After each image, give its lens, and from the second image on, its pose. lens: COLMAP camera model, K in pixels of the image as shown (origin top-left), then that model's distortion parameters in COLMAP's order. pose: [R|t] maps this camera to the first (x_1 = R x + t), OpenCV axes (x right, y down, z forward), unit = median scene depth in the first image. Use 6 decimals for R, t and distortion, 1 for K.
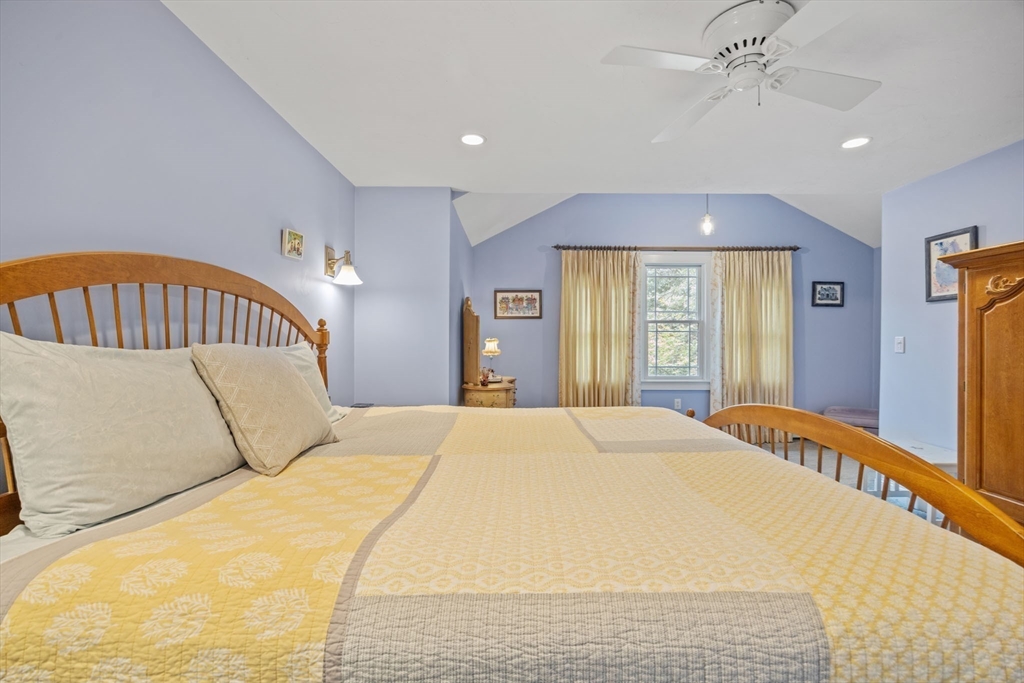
lens RADIAL K [[456.7, 0, 511.4], [0, 456.7, 340.6], [0, 0, 1]] dist [0.000800, 0.000048]
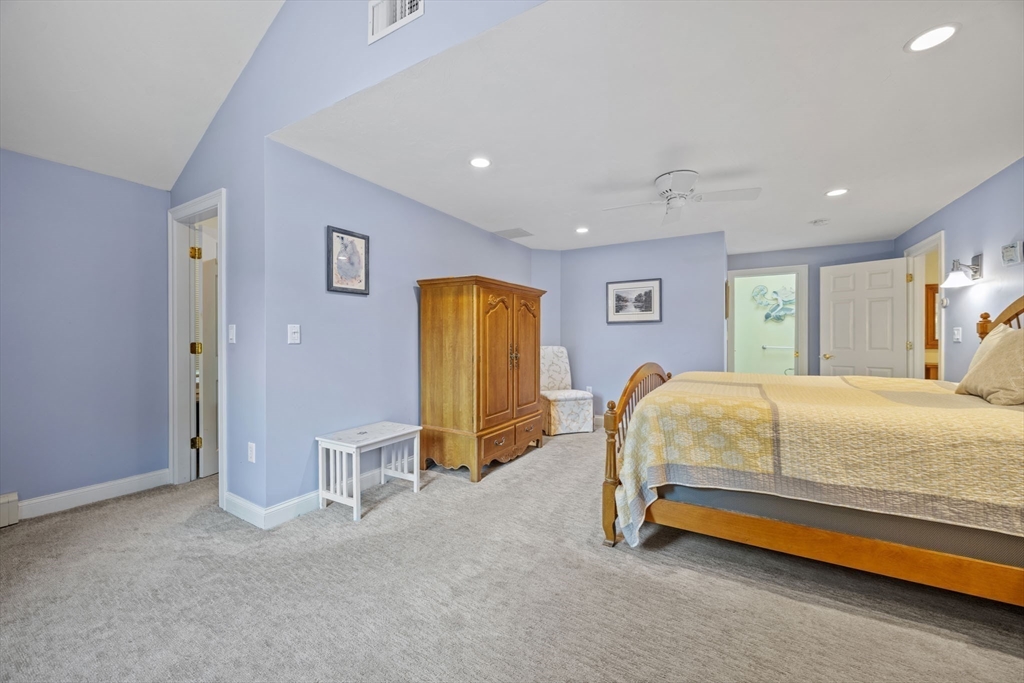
lens RADIAL K [[403.0, 0, 511.3], [0, 403.0, 338.8], [0, 0, 1]] dist [-0.012295, -0.000372]
pose [[-0.858241, -0.004257, 0.513229, 0.129244], [-0.000215, 0.999968, 0.007935, 0.012285], [-0.513247, 0.006700, -0.858215, 1.583592]]
